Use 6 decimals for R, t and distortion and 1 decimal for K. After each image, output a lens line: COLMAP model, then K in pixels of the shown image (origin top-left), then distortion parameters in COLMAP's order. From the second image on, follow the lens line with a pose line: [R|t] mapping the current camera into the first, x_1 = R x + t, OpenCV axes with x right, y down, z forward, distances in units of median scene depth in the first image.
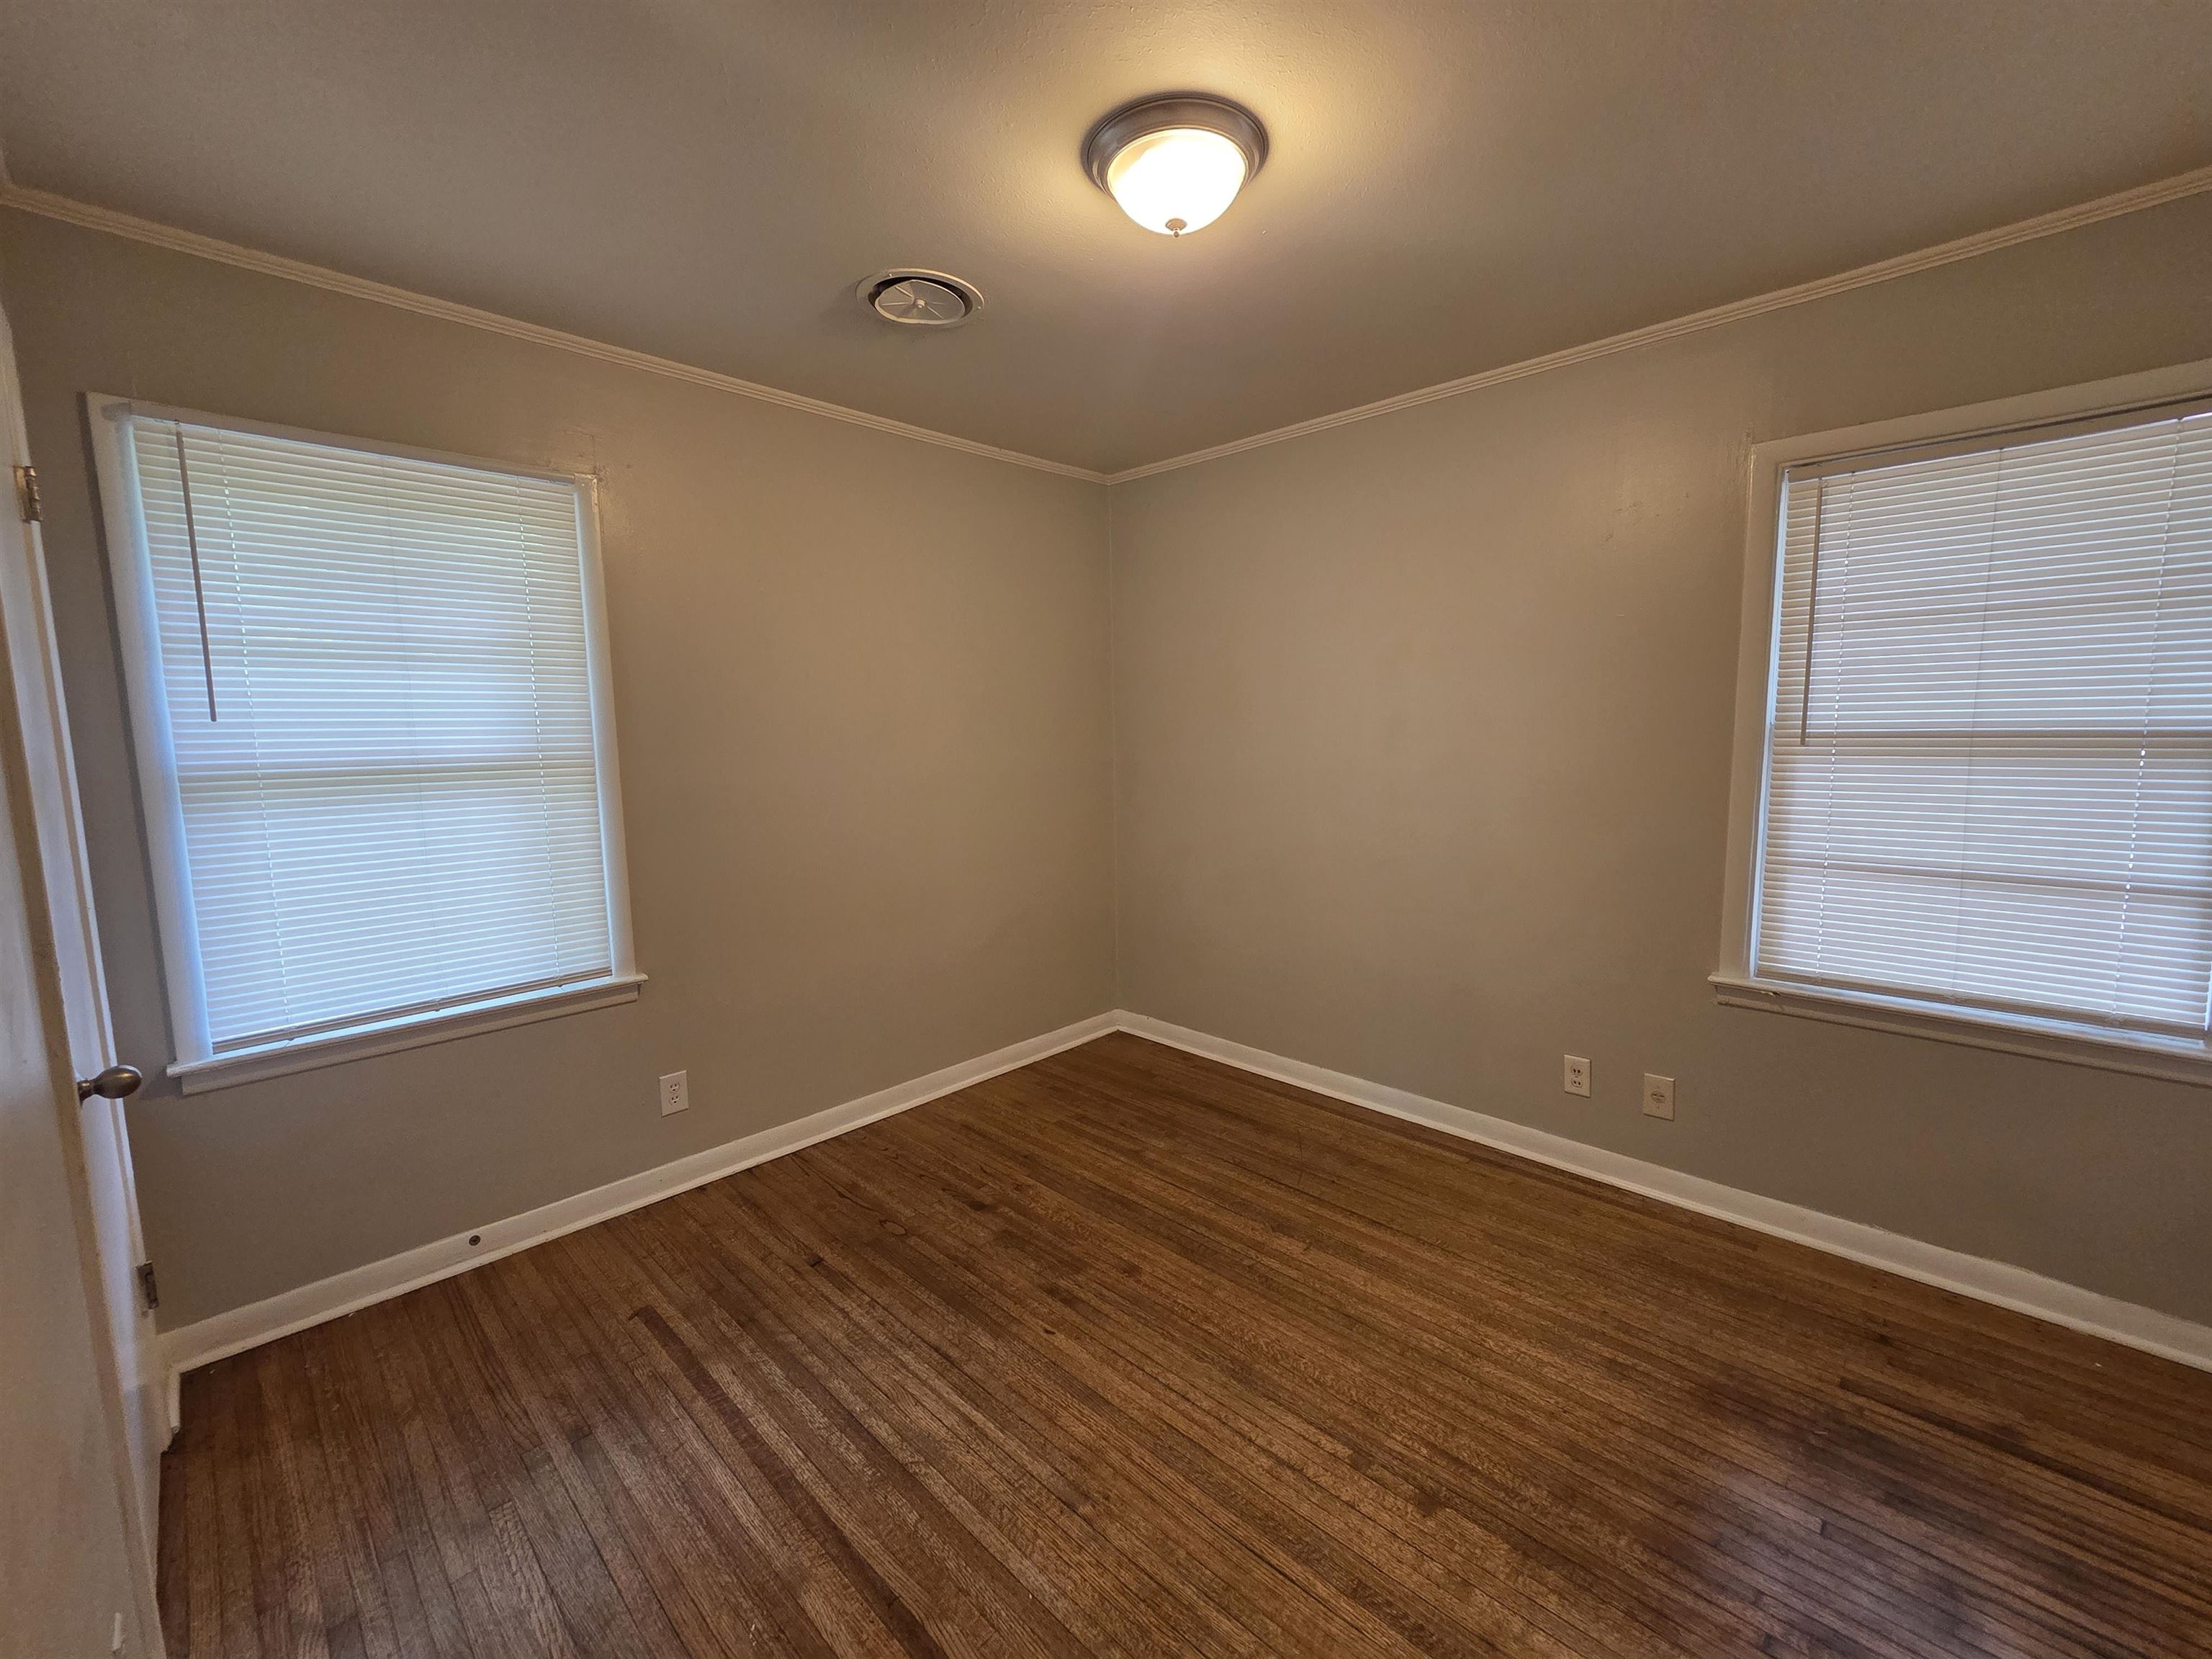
lens RADIAL K [[903.8, 0, 1114.4], [0, 903.8, 837.0], [0, 0, 1]] dist [0.000238, -0.001051]
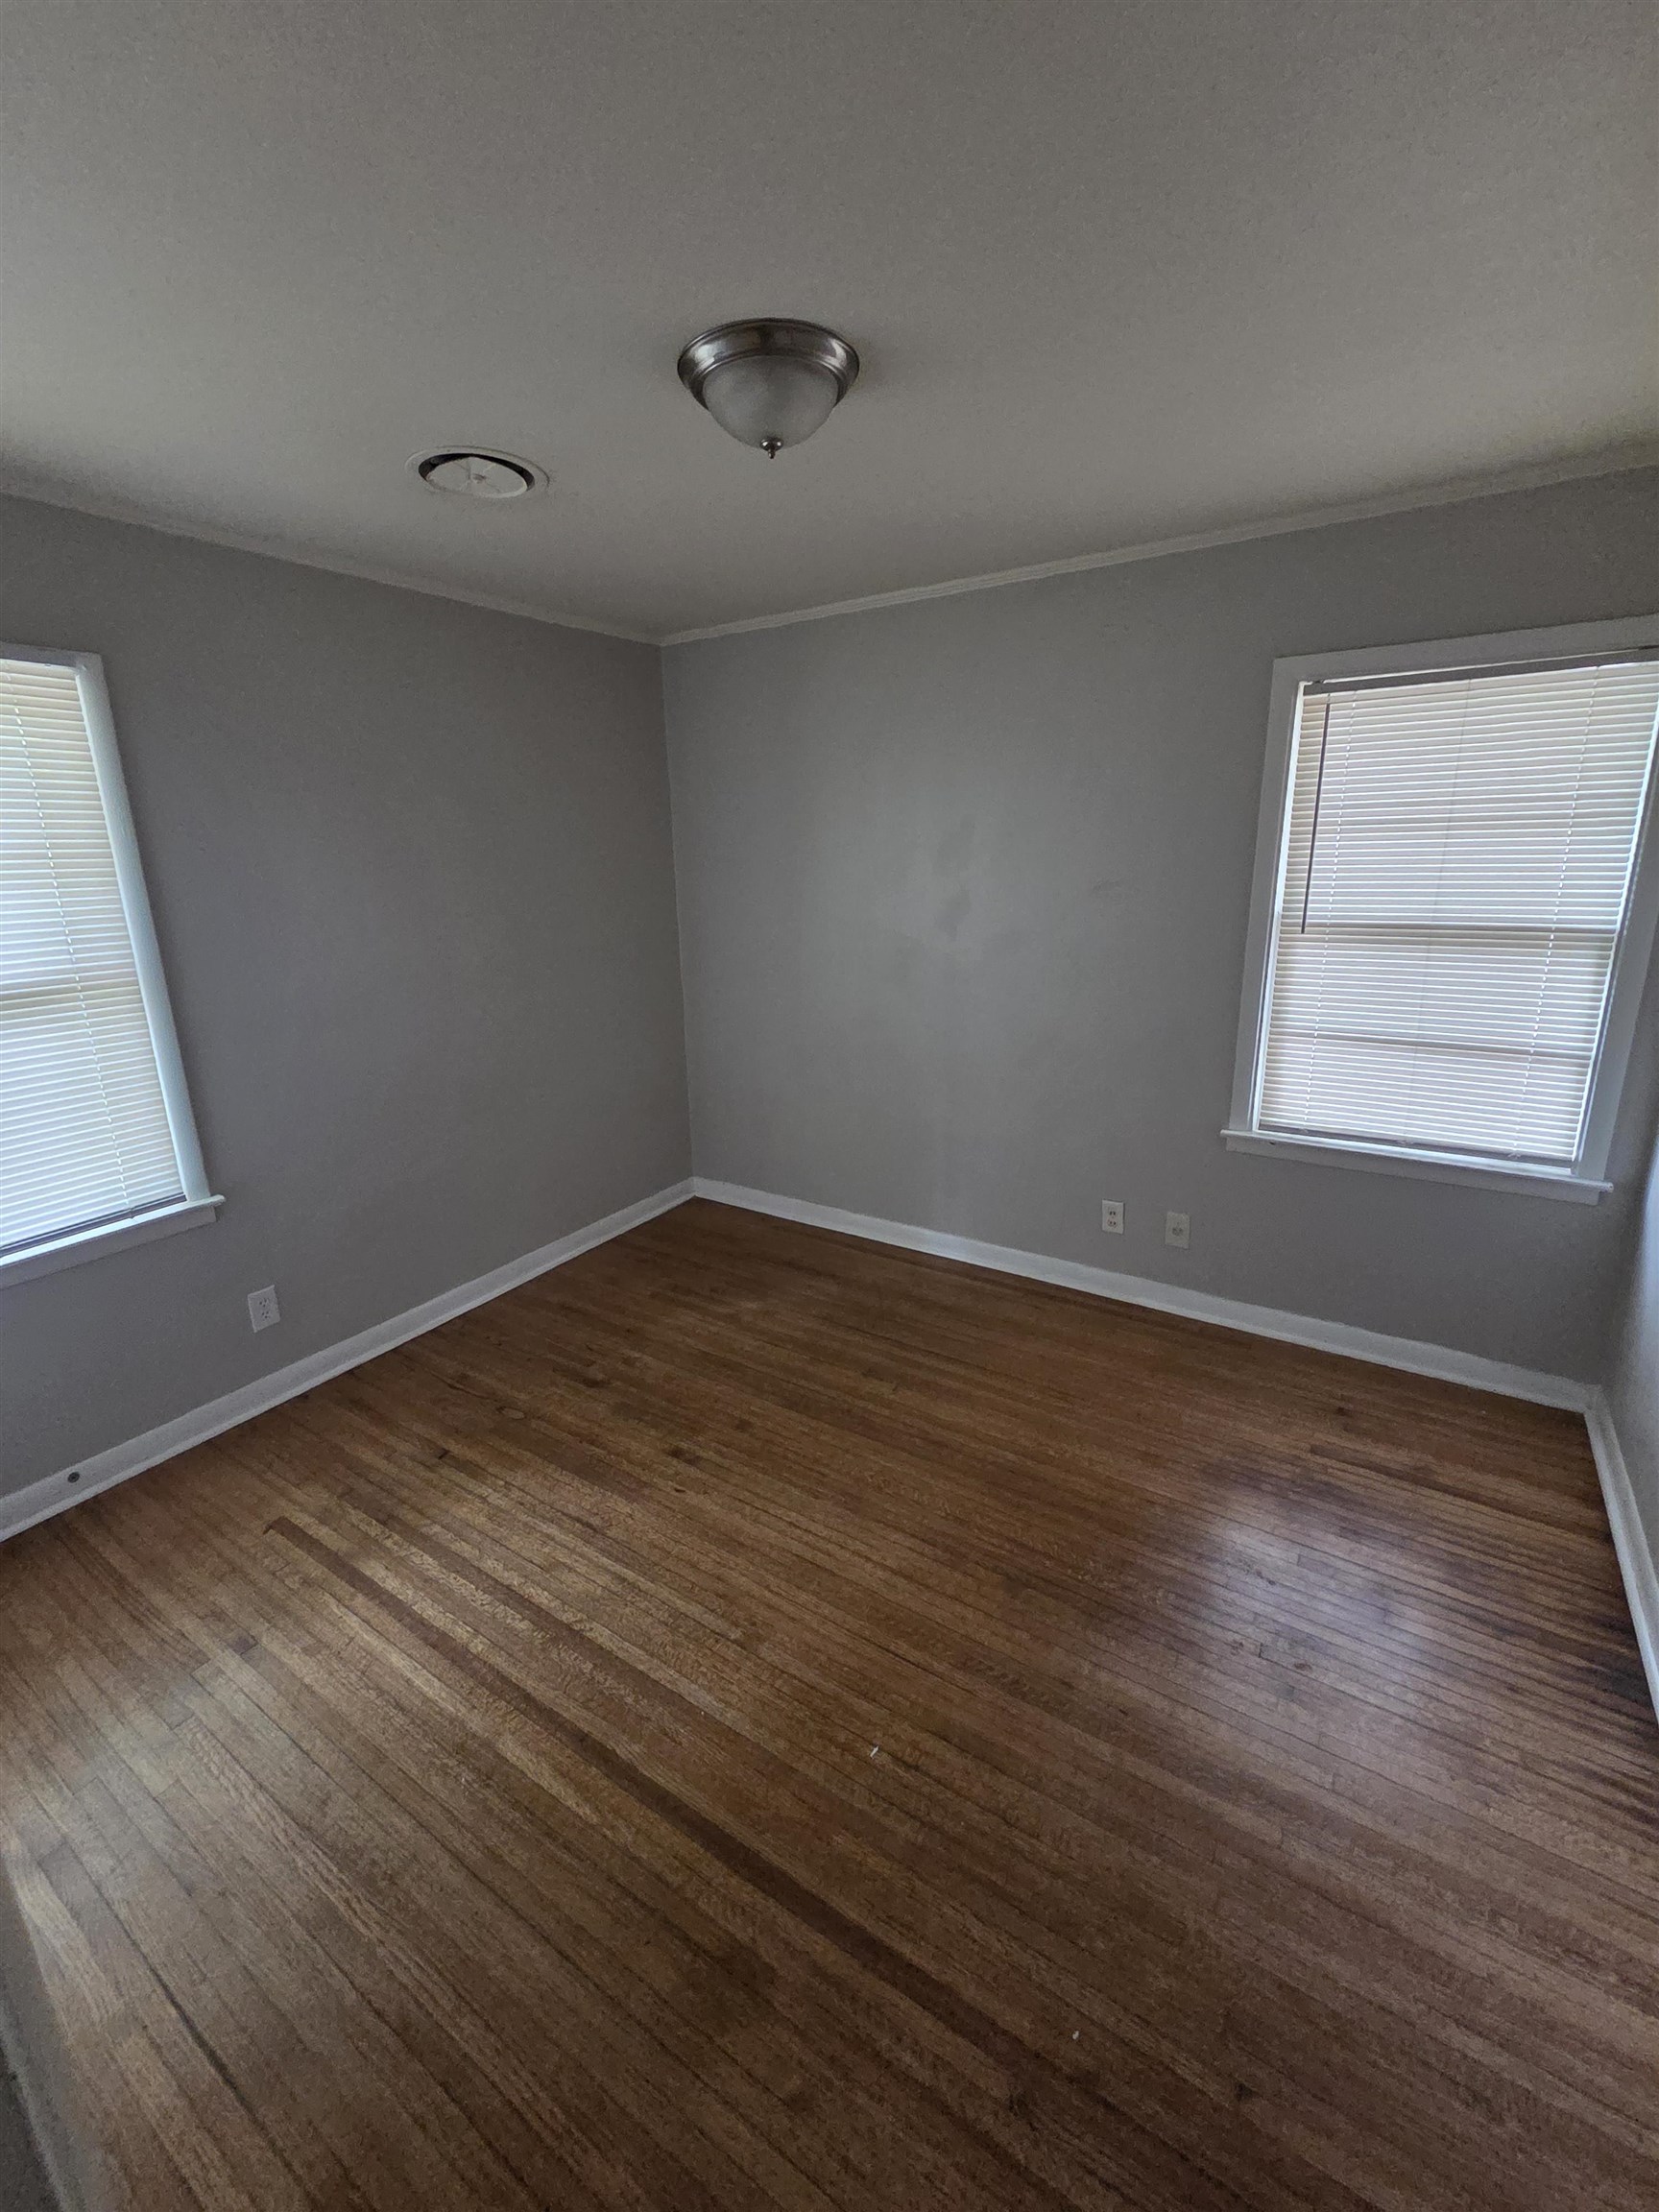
lens RADIAL K [[903.8, 0, 815.6], [0, 903.8, 1102.9], [0, 0, 1]] dist [0.000238, -0.001051]
pose [[0.982873, -0.058060, 0.174900, -0.078546], [0.032750, 0.988997, 0.144266, -0.084738], [-0.181351, -0.136067, 0.973960, -0.052566]]
